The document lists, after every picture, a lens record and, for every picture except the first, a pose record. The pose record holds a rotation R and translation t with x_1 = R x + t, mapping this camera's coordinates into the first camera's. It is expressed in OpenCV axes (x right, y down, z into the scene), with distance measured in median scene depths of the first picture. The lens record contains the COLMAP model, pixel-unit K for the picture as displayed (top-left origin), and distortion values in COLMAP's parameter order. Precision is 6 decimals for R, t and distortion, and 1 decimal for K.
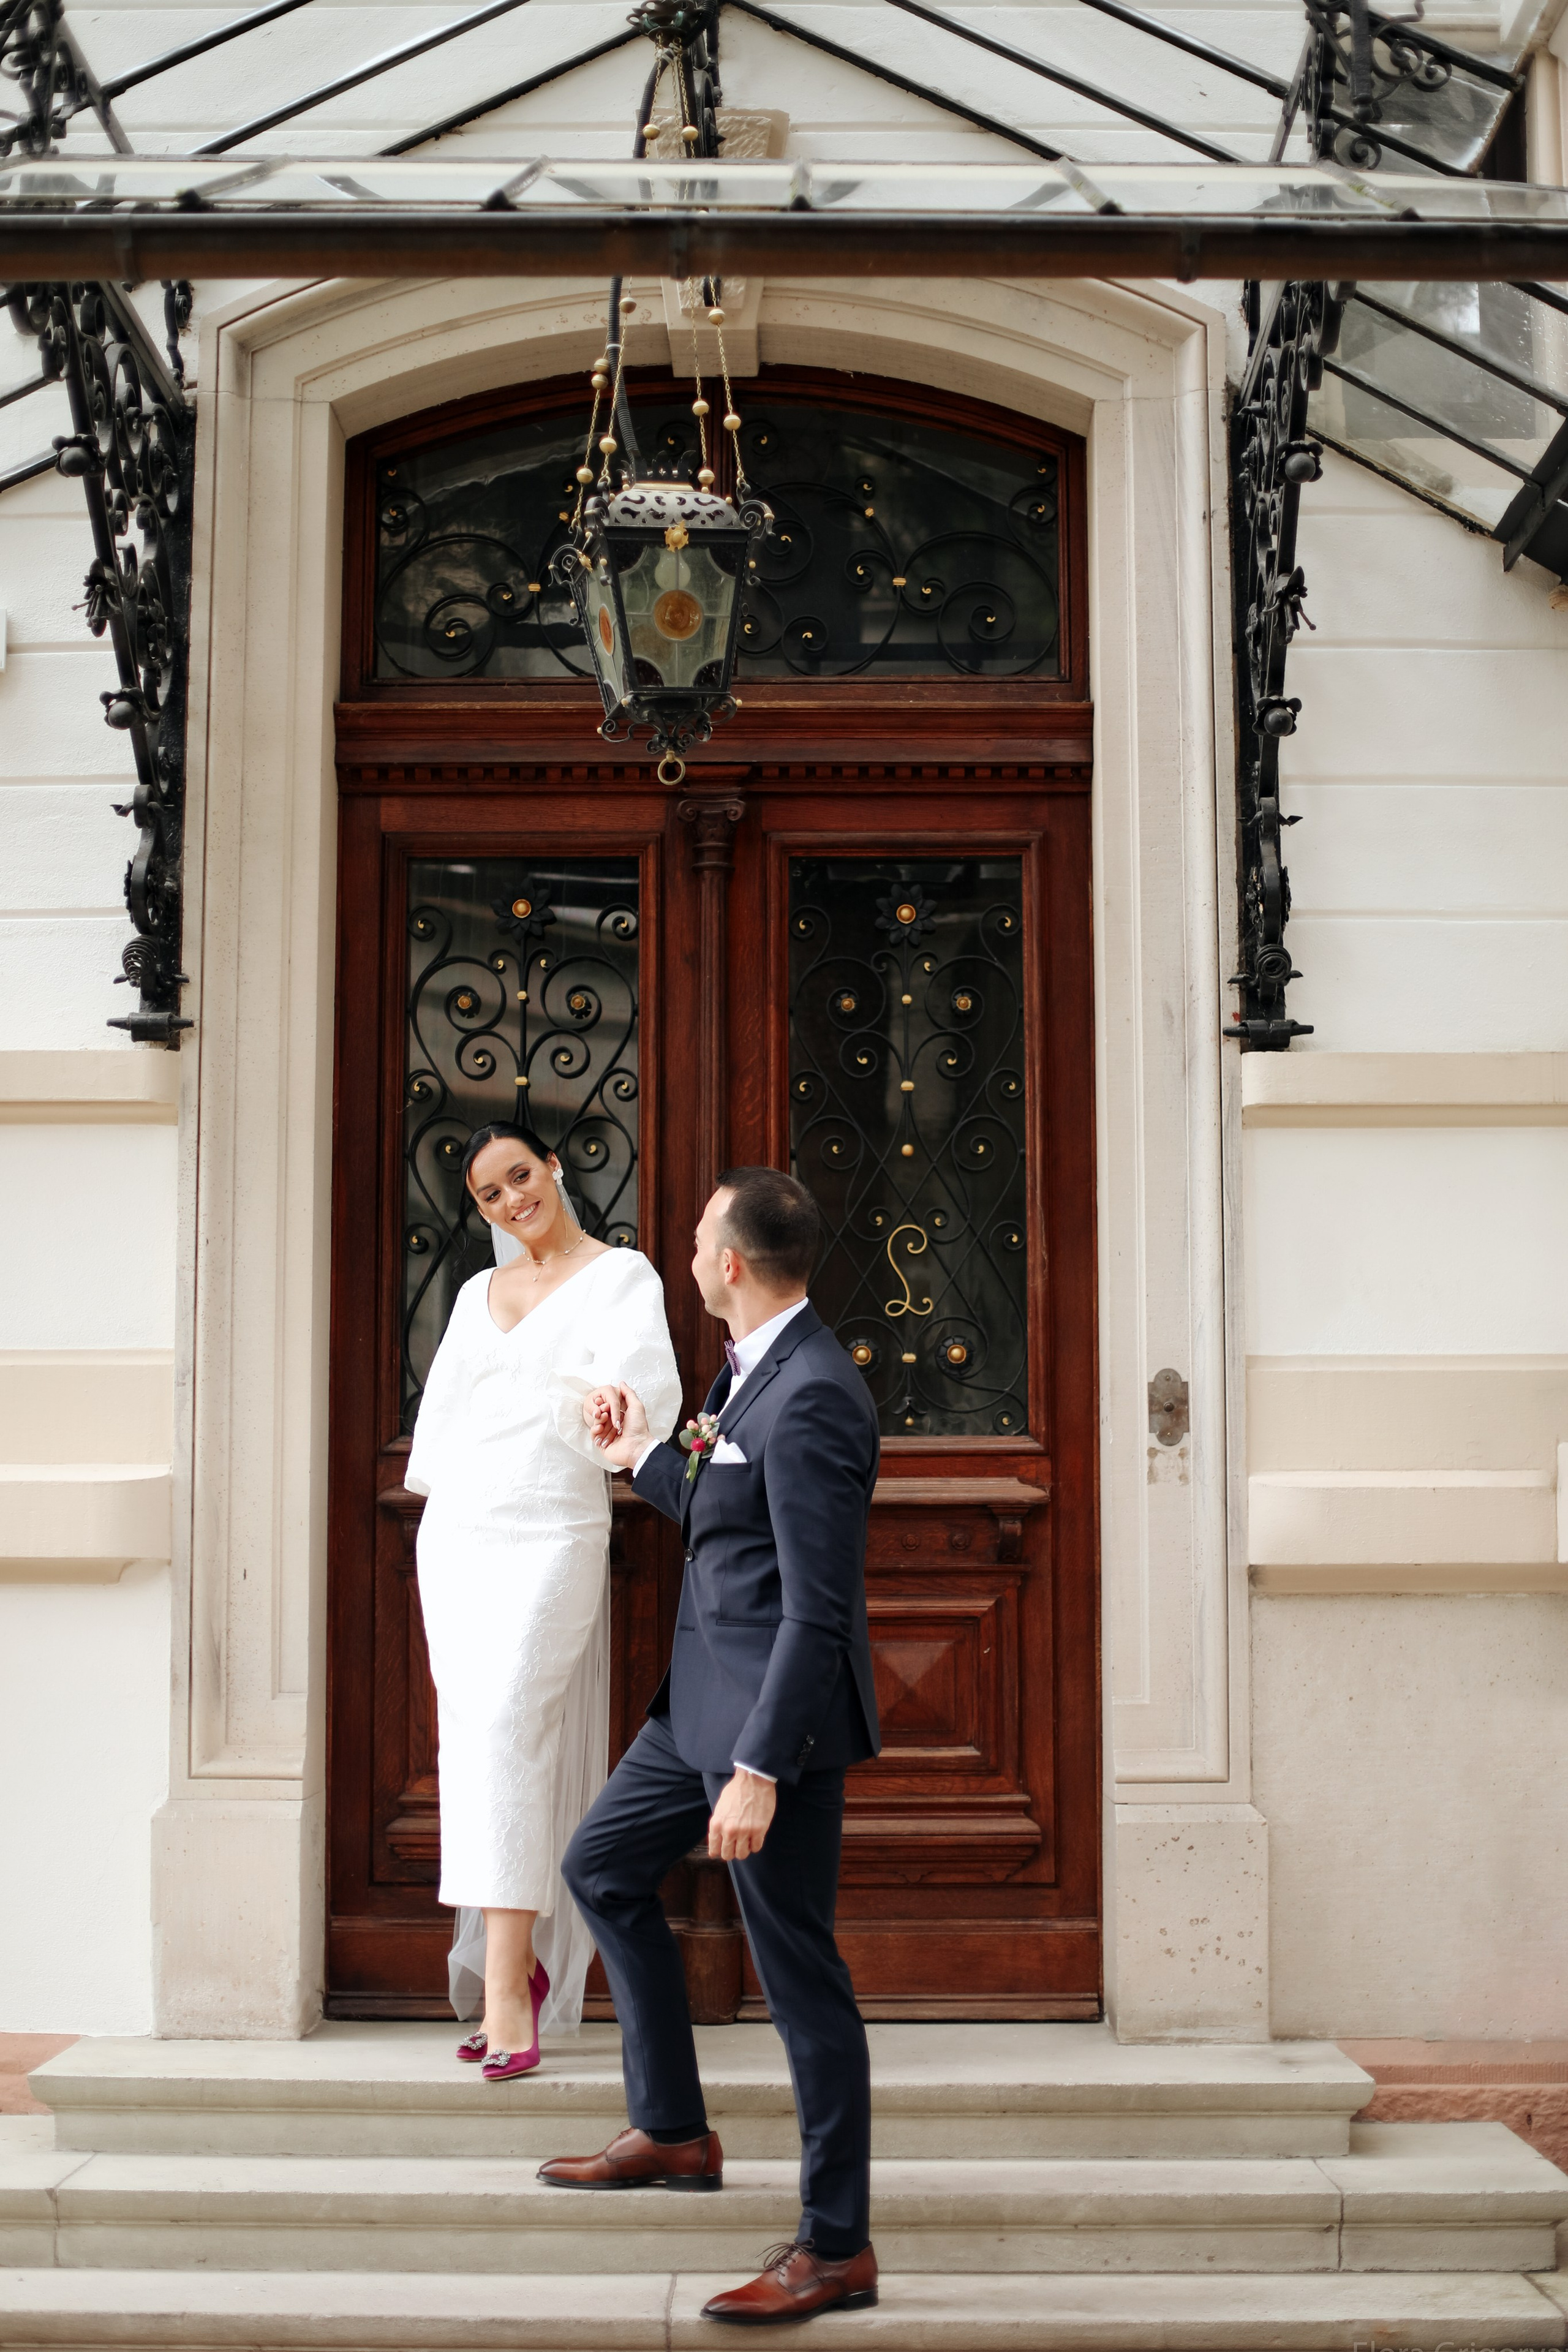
lens RADIAL K [[3130.2, 0, 774.6], [0, 3130.2, 1154.7], [0, 0, 1]] dist [-0.101255, 0.000000]
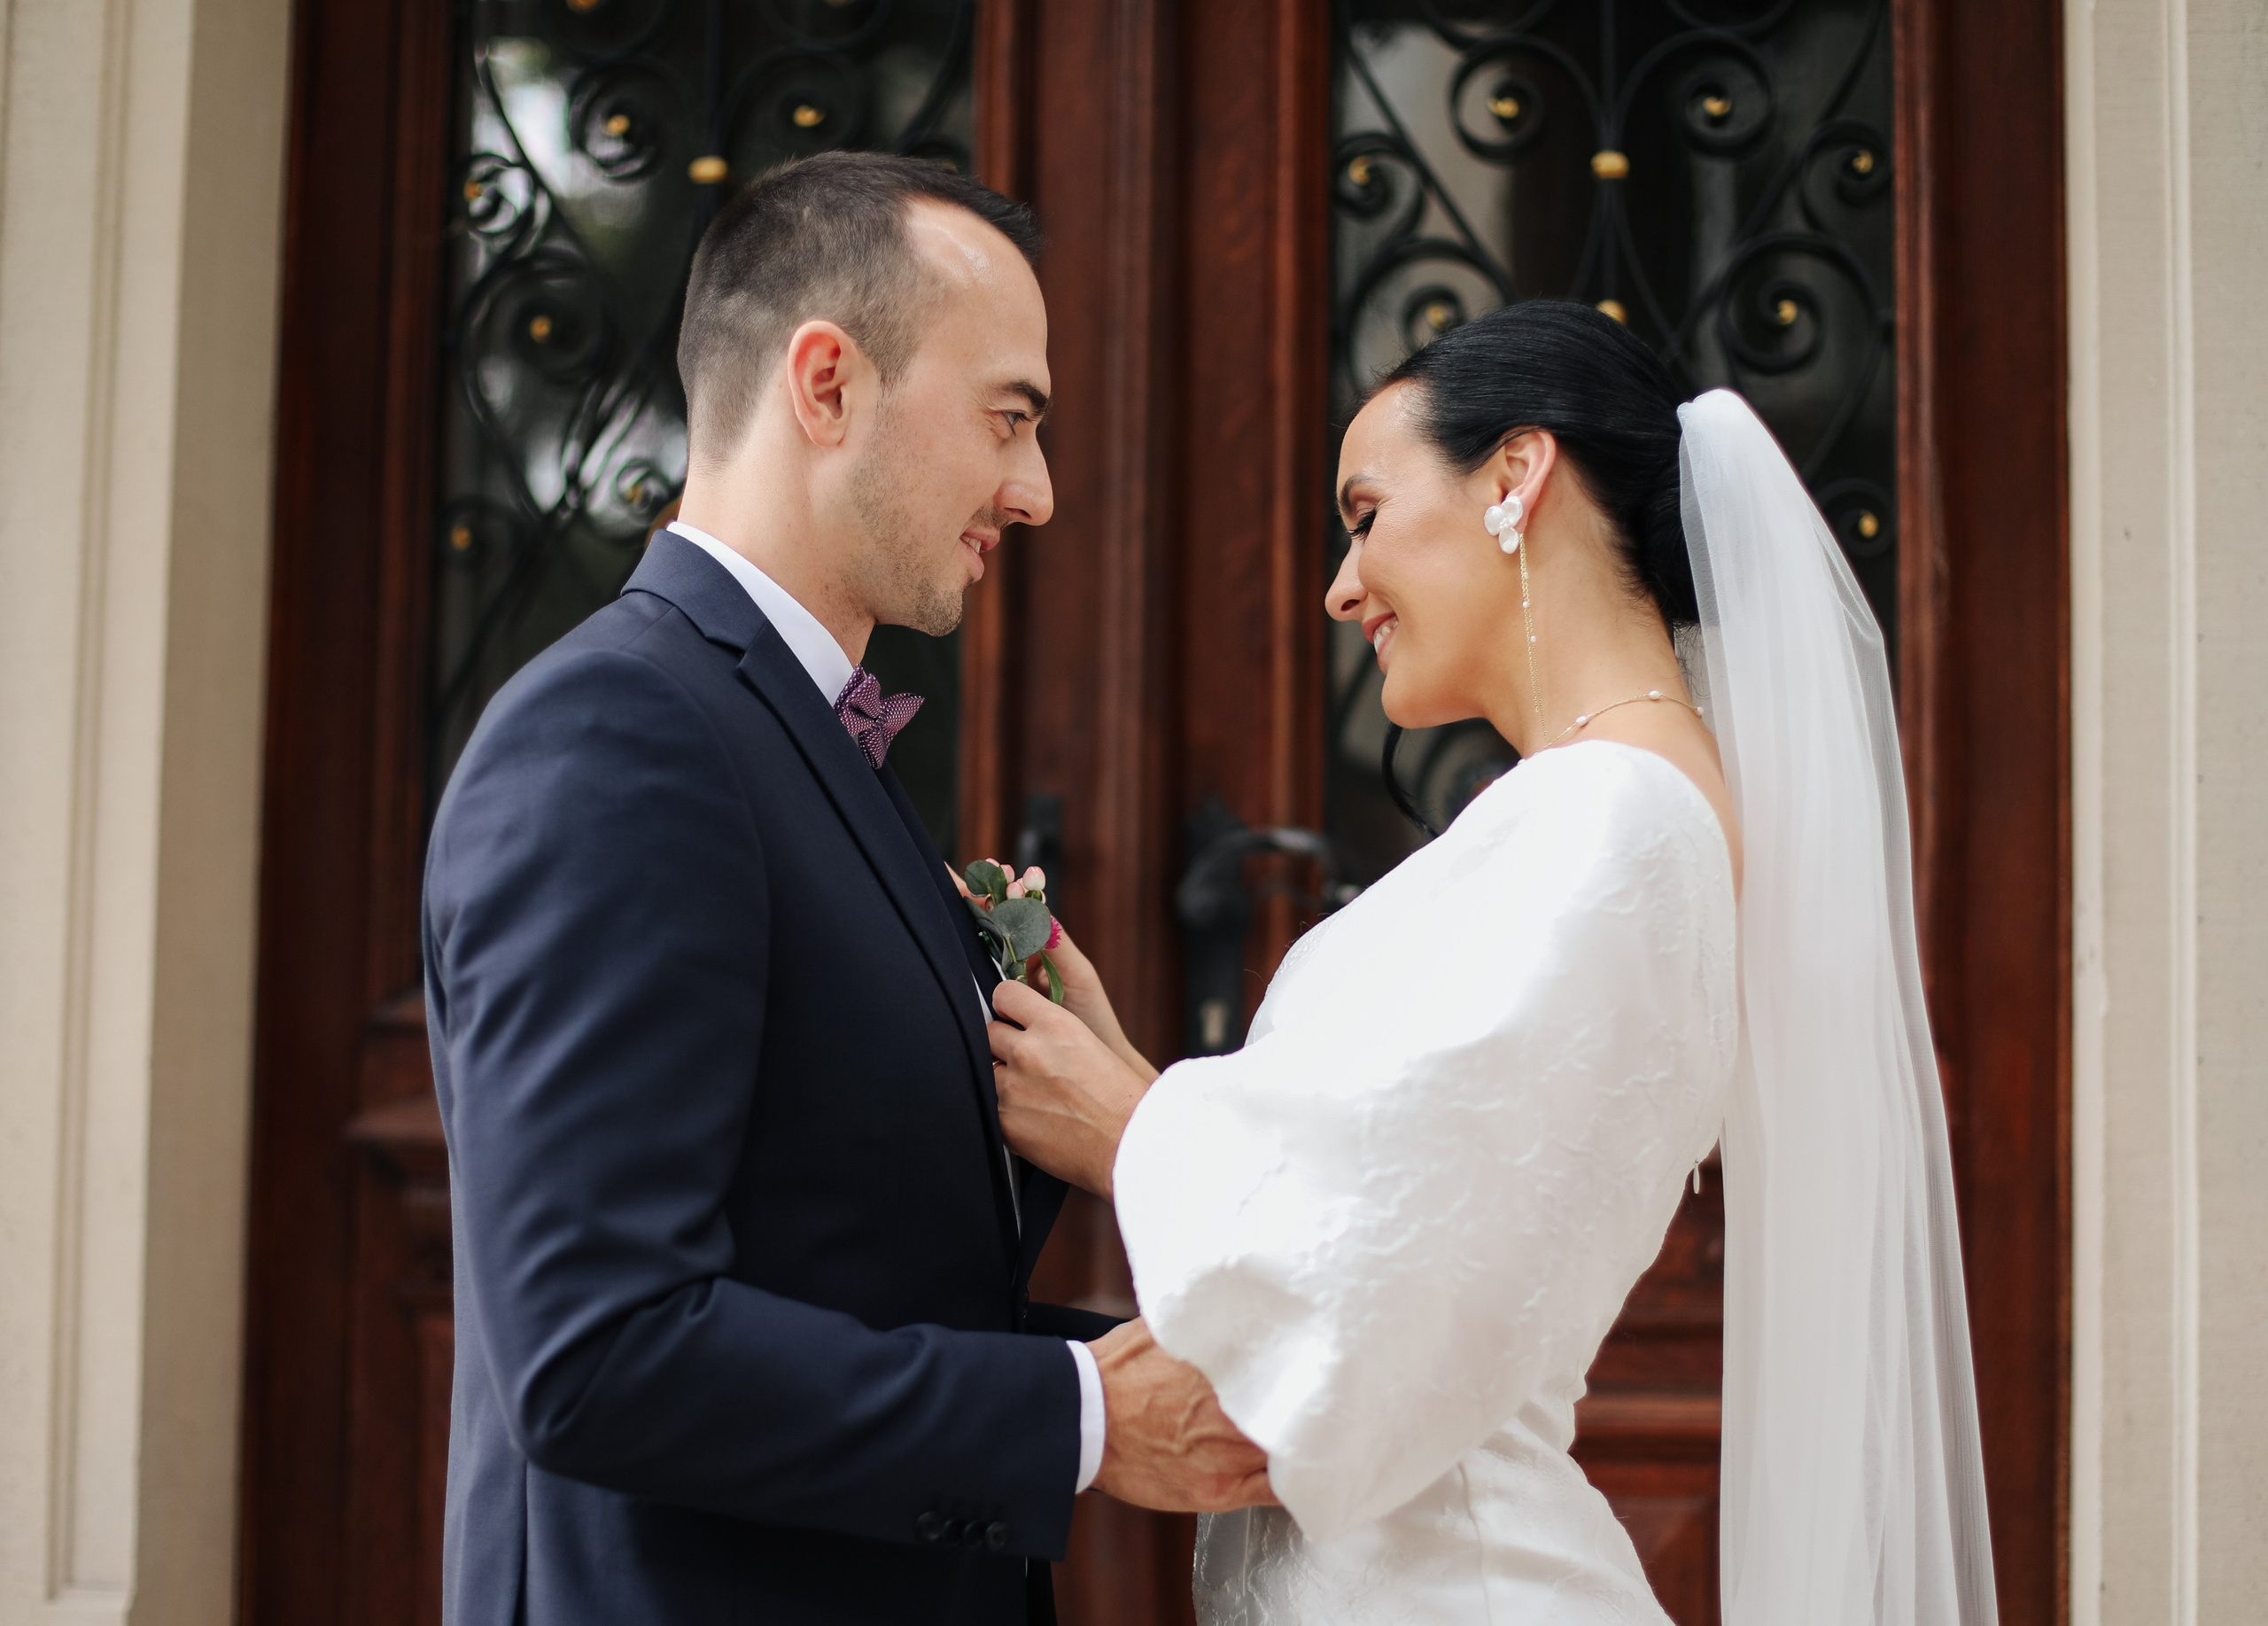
lens RADIAL K [[3917.1, 0, 1125.7], [0, 3917.1, 823.0], [0, 0, 1]] dist [-0.125681, 0.000000]
pose [[0.990908, 0.004614, -0.134461, 0.050659], [-0.001708, 0.999763, 0.021725, 0.056989], [0.134529, -0.021298, 0.990681, 0.492526]]
